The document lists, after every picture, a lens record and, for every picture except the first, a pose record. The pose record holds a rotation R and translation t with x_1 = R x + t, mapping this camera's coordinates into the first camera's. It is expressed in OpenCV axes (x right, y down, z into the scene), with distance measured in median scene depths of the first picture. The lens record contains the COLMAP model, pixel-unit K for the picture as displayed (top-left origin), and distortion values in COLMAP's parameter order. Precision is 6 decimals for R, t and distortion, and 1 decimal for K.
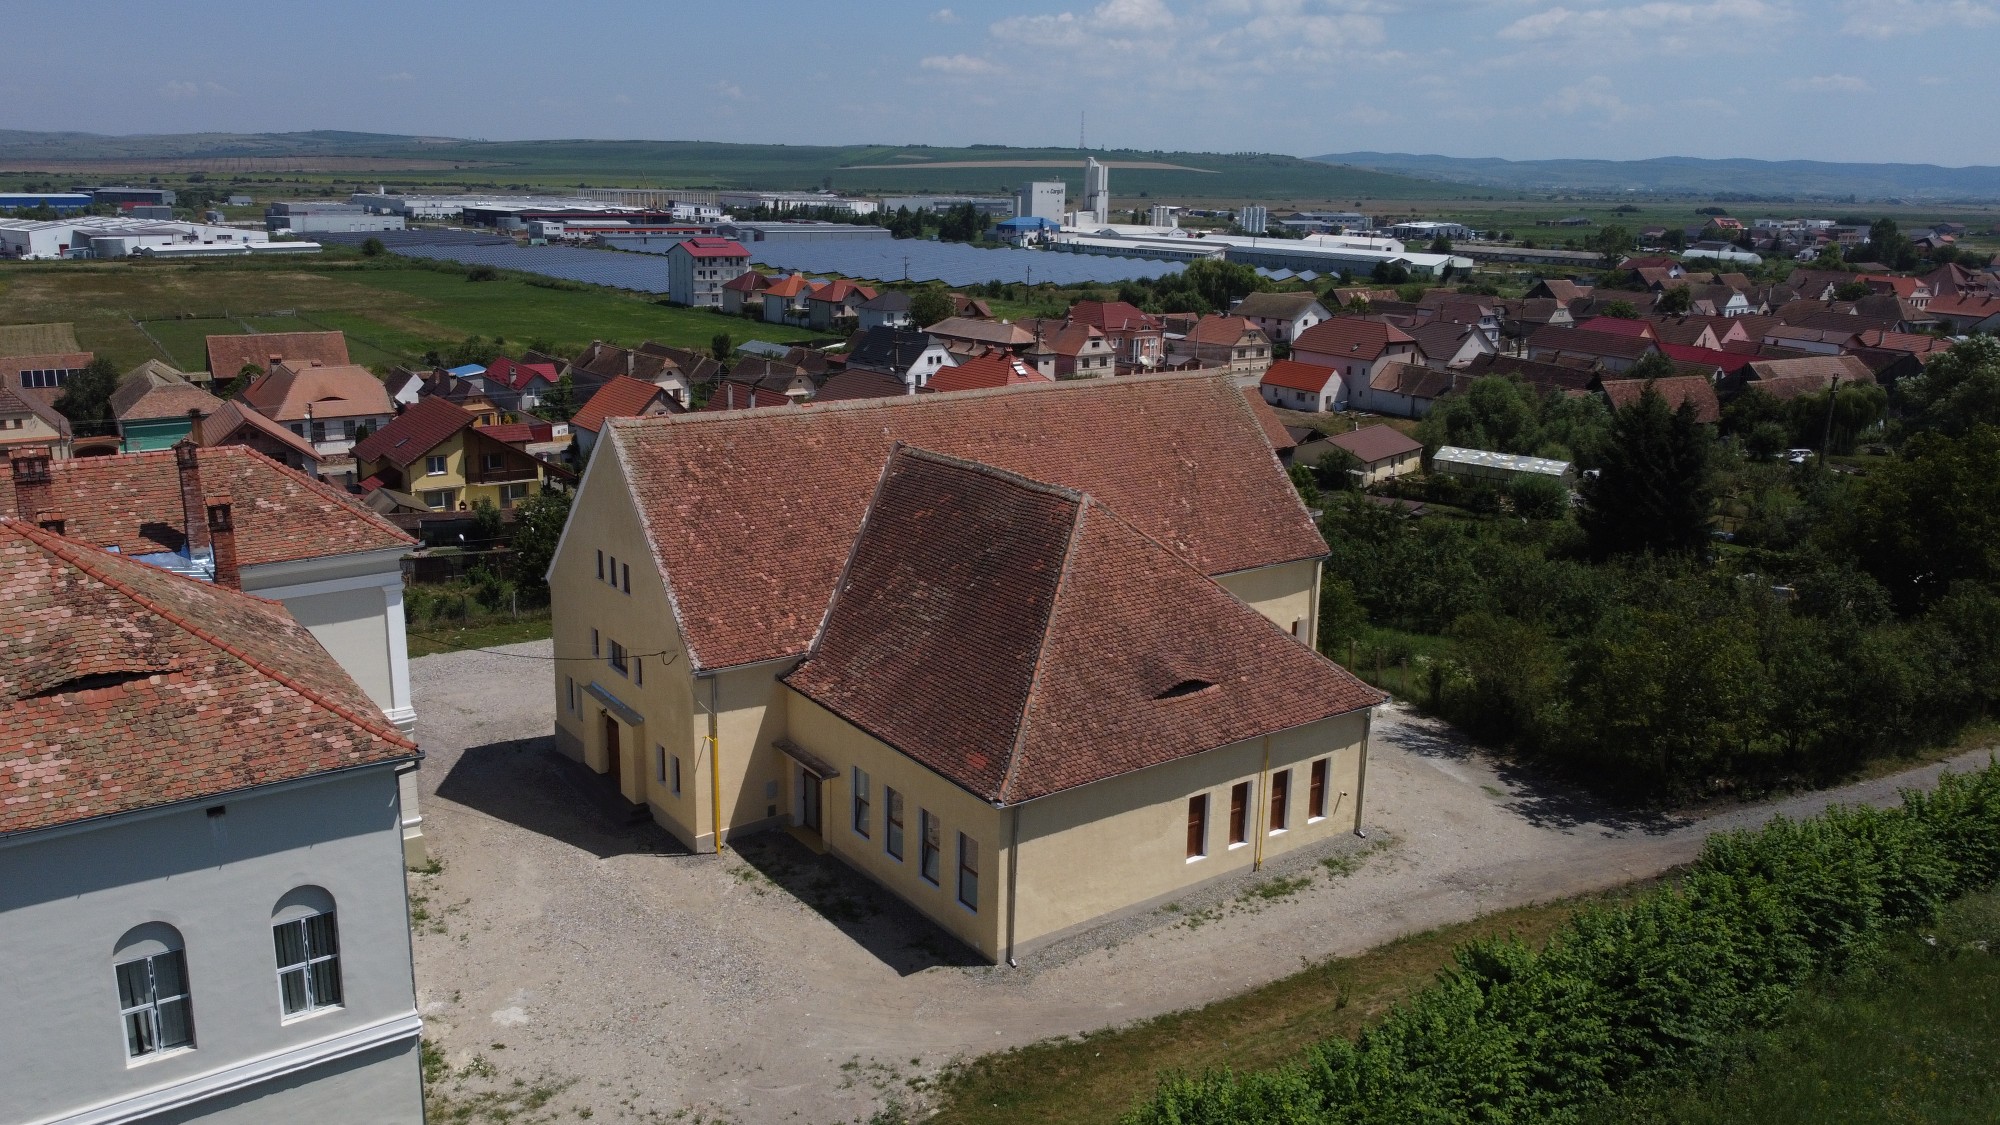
lens RADIAL K [[1497.5, 0, 981.7], [0, 1497.5, 562.0], [0, 0, 1]] dist [0.023037, -0.024254]
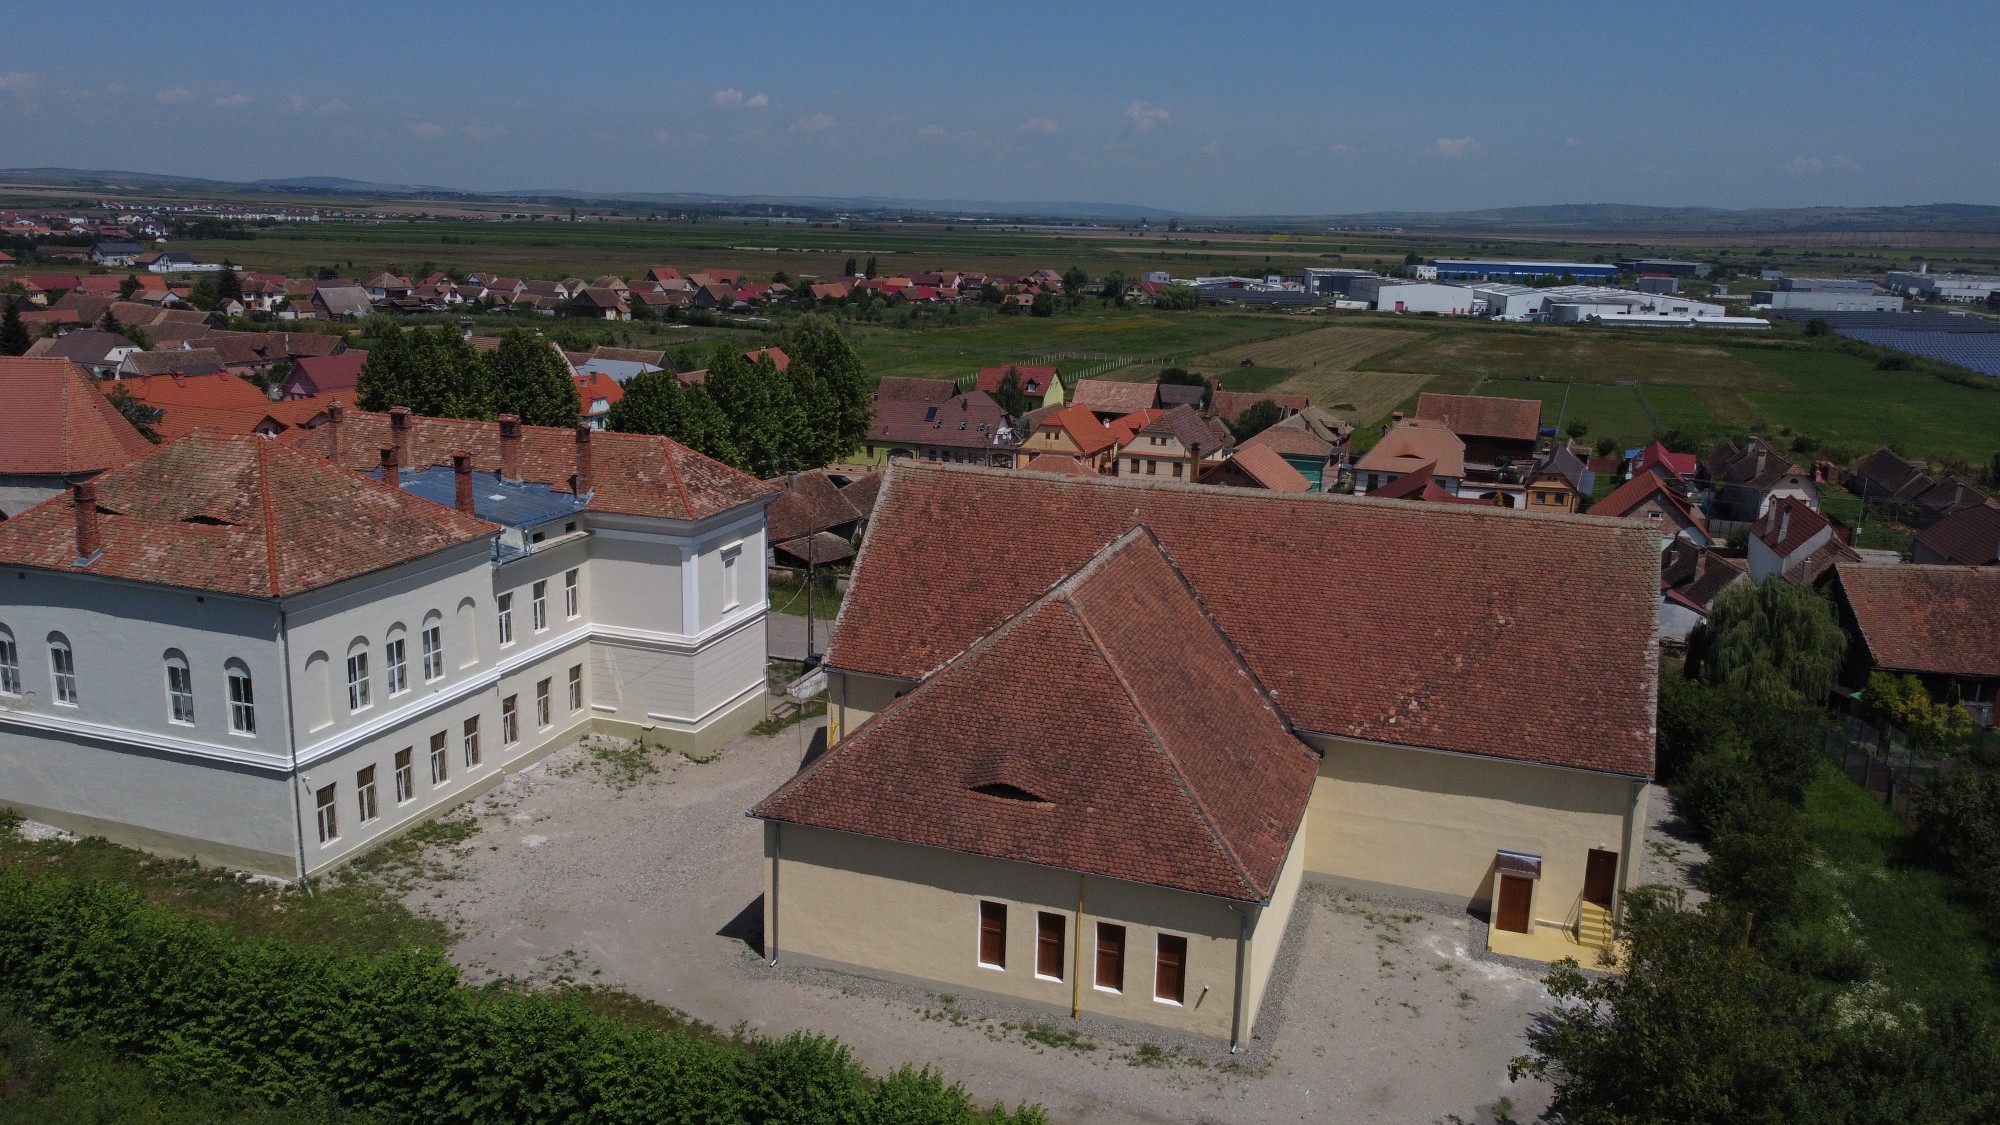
lens RADIAL K [[1497.5, 0, 987.3], [0, 1497.5, 559.6], [0, 0, 1]] dist [0.023037, -0.024254]
pose [[0.583210, 0.183315, -0.791367, 0.792810], [-0.220915, 0.973279, 0.062647, -0.110679], [0.781705, 0.138288, 0.608123, 0.335066]]
